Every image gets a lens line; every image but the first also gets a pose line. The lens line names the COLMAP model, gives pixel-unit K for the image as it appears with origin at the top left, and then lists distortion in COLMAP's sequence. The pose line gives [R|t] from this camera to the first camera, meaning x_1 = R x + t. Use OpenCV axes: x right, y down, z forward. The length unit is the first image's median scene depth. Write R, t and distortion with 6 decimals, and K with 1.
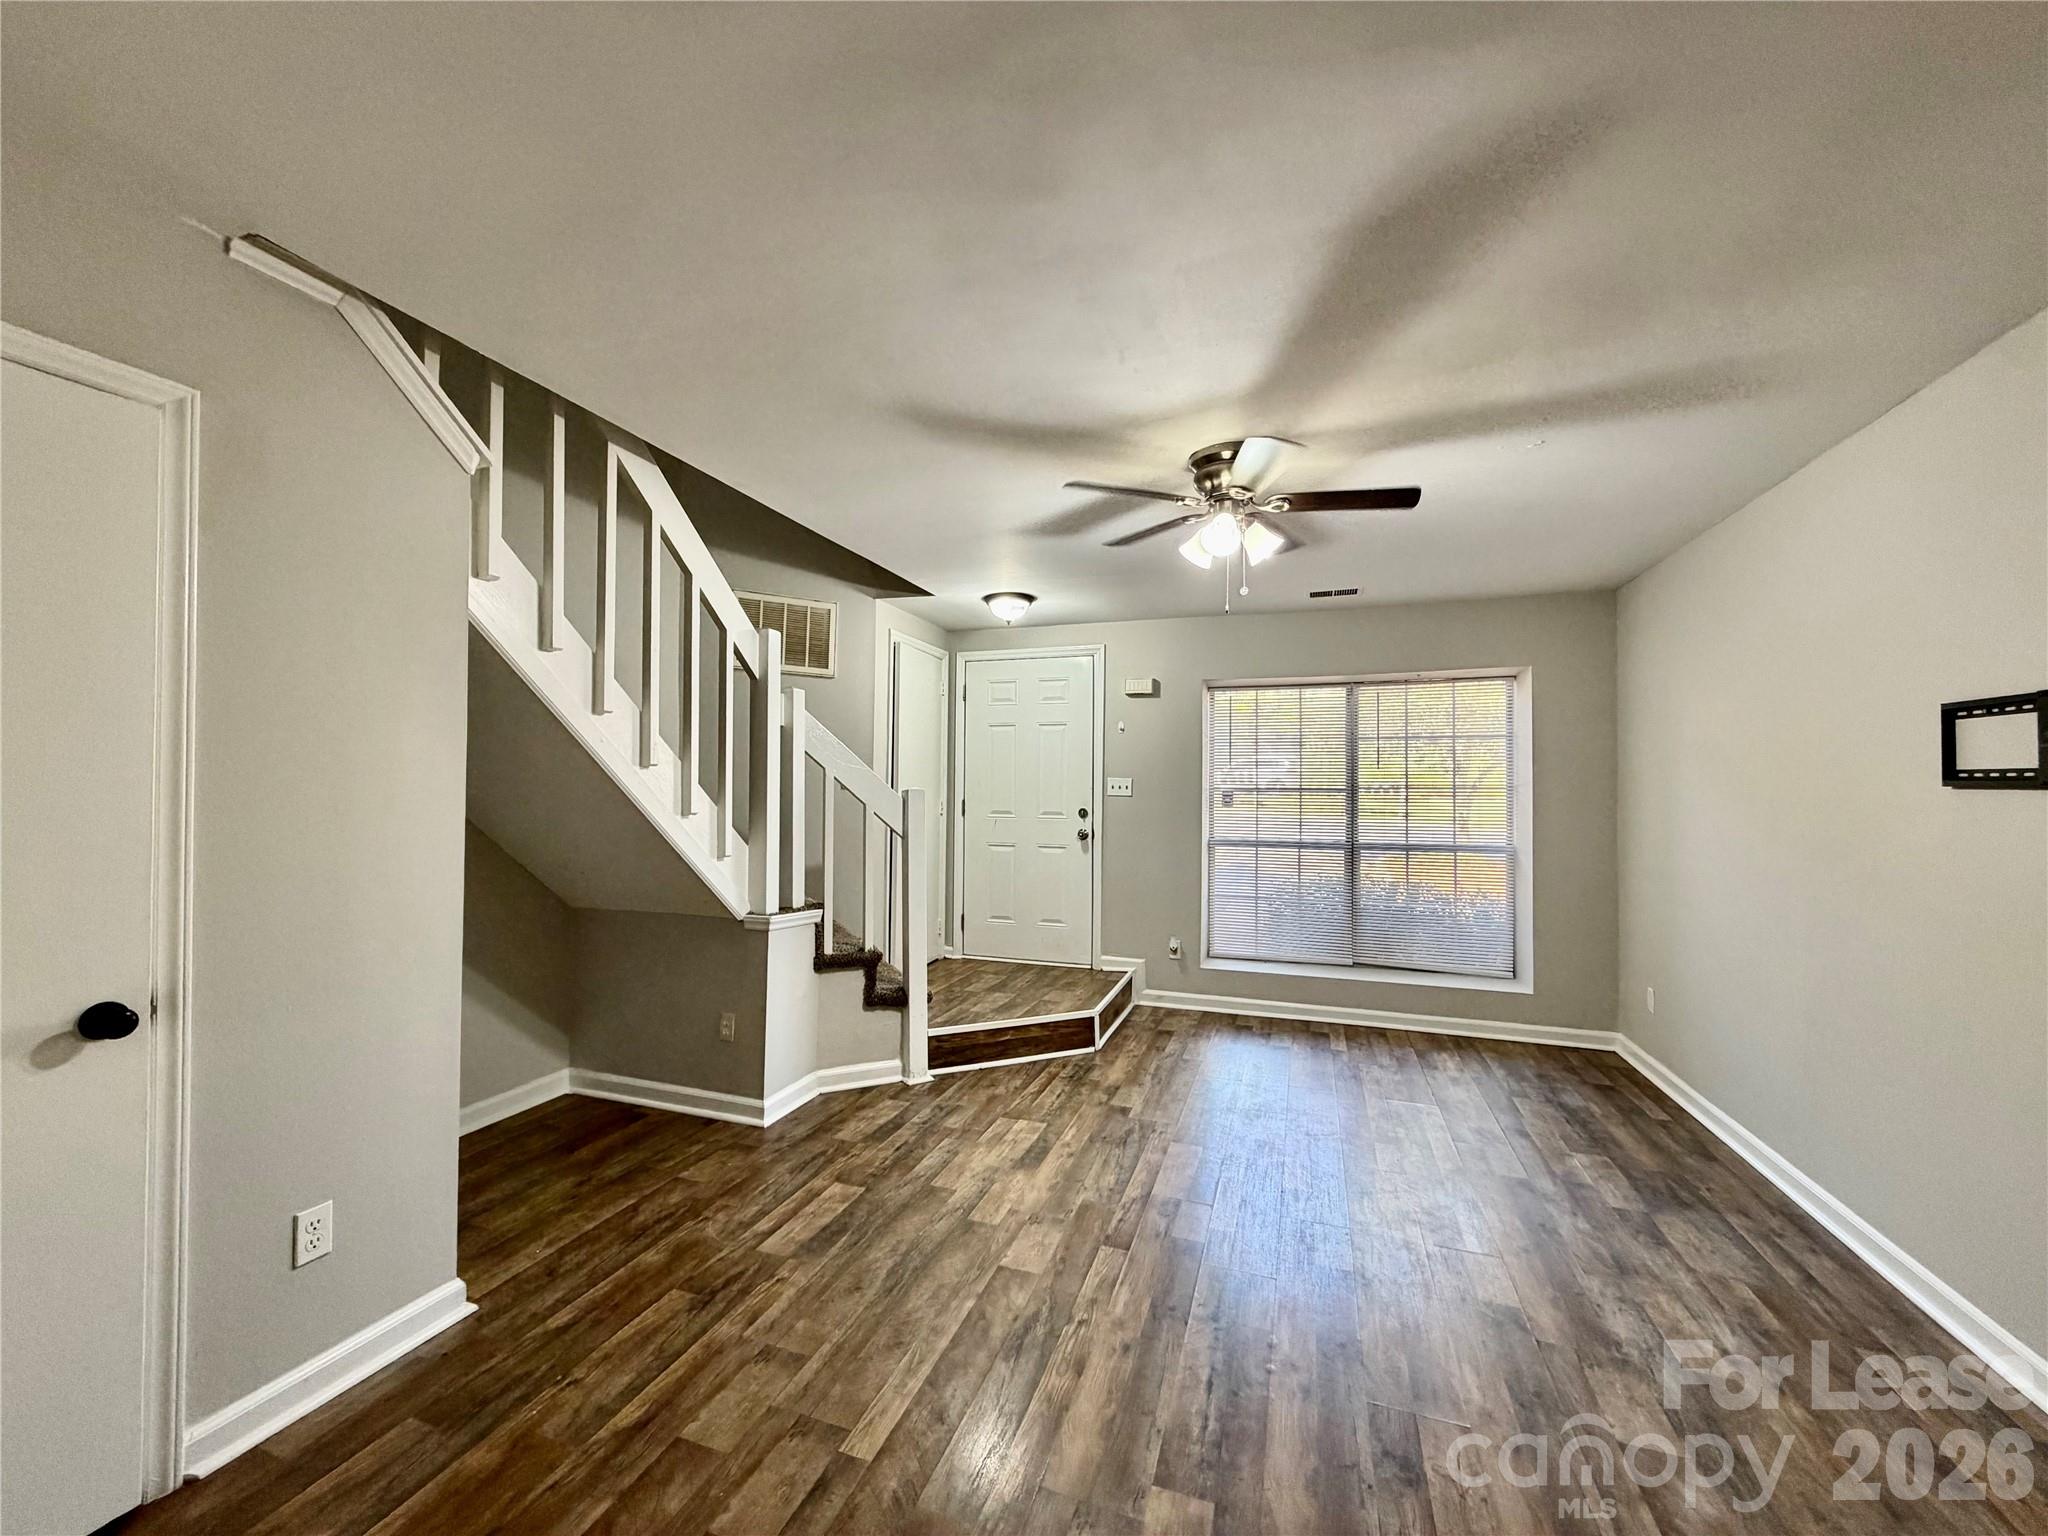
lens RADIAL K [[814.1, 0, 1018.7], [0, 814.1, 774.4], [0, 0, 1]] dist [0.000740, -0.000136]
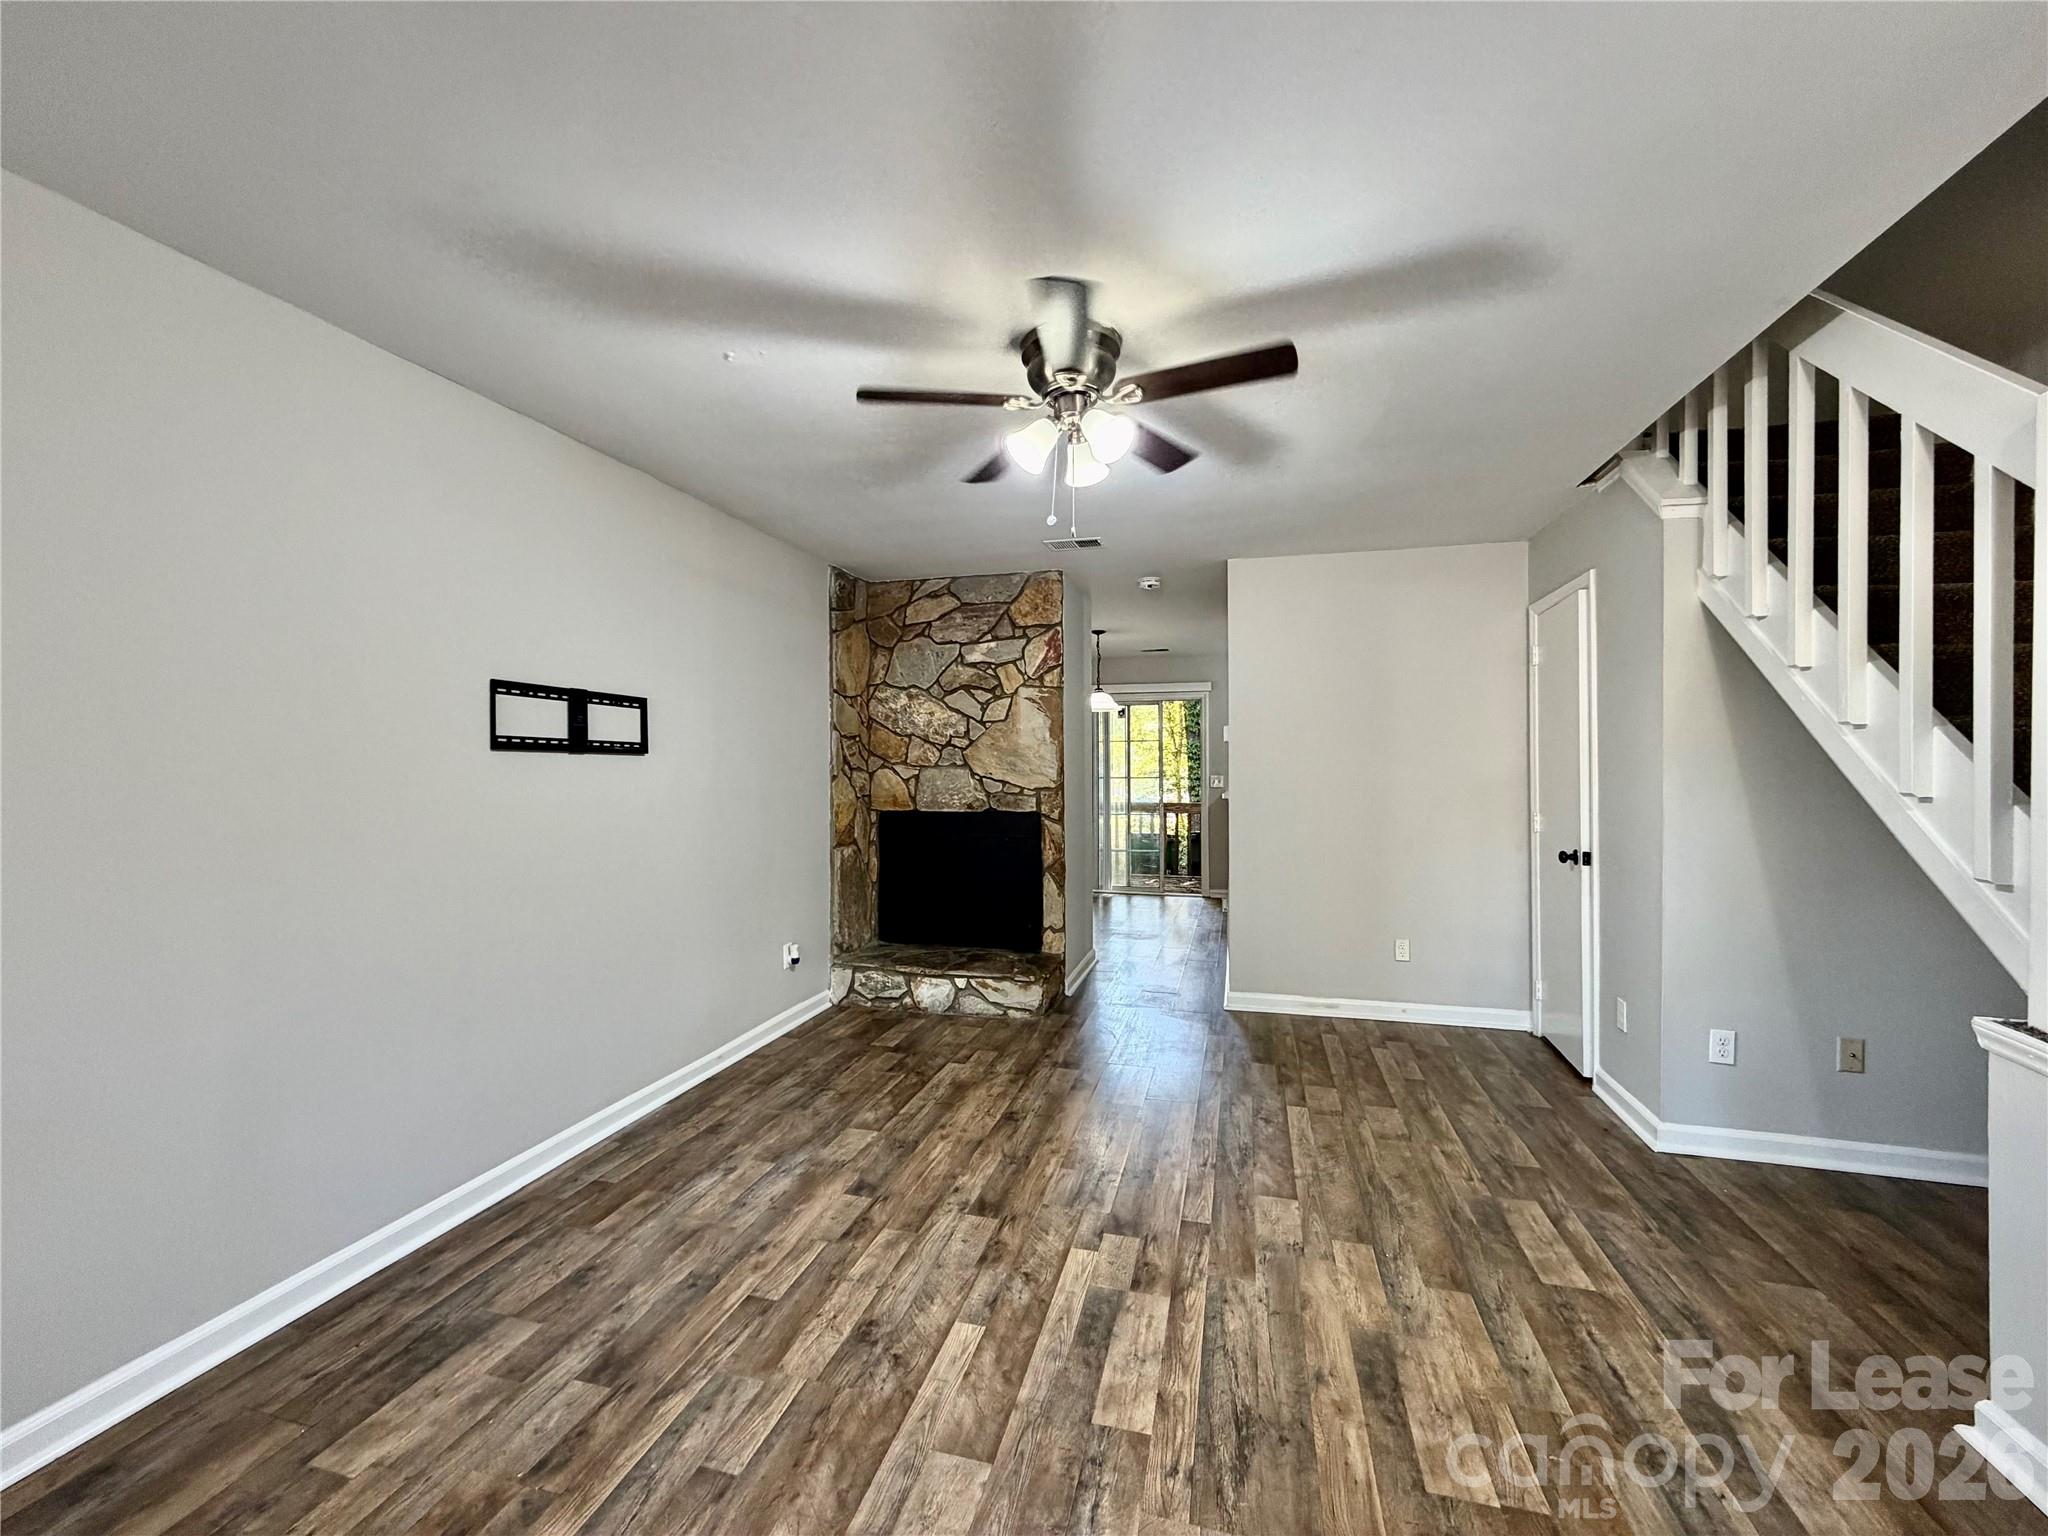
lens RADIAL K [[814.1, 0, 1017.2], [0, 814.1, 767.6], [0, 0, 1]] dist [0.000740, -0.000136]
pose [[-0.997750, -0.005105, -0.066846, 0.373475], [-0.004037, 0.999862, -0.016106, 0.047697], [0.066919, -0.015800, -0.997633, 1.831769]]
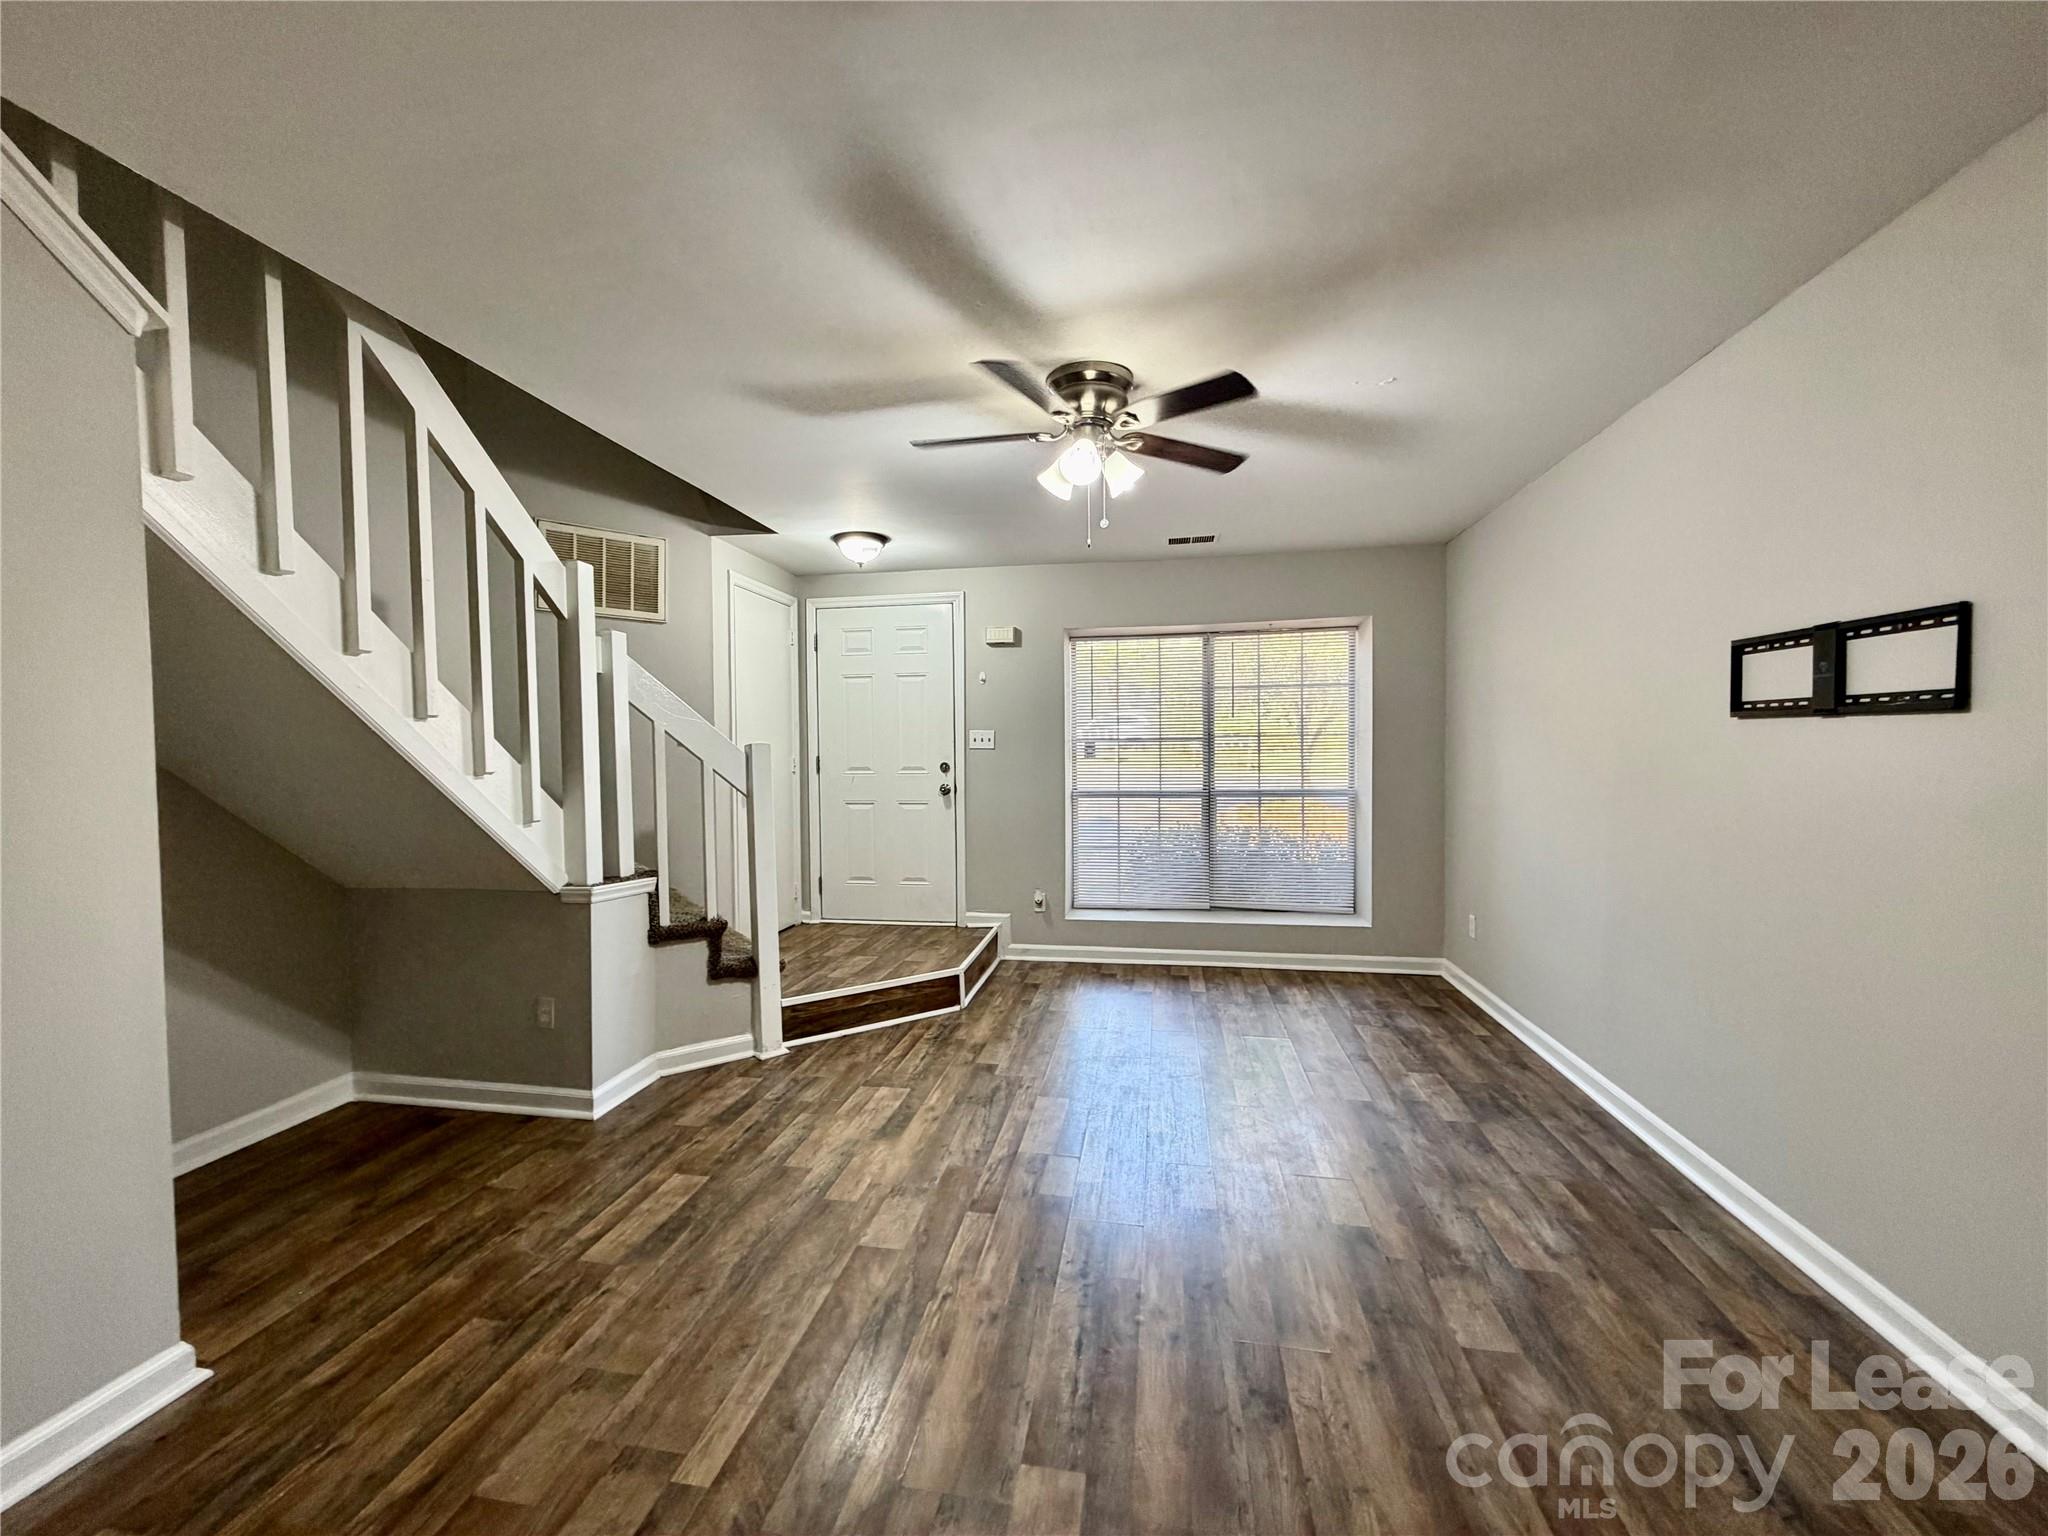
lens RADIAL K [[814.1, 0, 1019.4], [0, 814.1, 775.0], [0, 0, 1]] dist [0.000740, -0.000136]
pose [[0.986209, -0.023643, 0.163805, 0.016316], [0.015359, 0.998547, 0.051654, 0.017049], [-0.164788, -0.048426, 0.985140, 0.067915]]
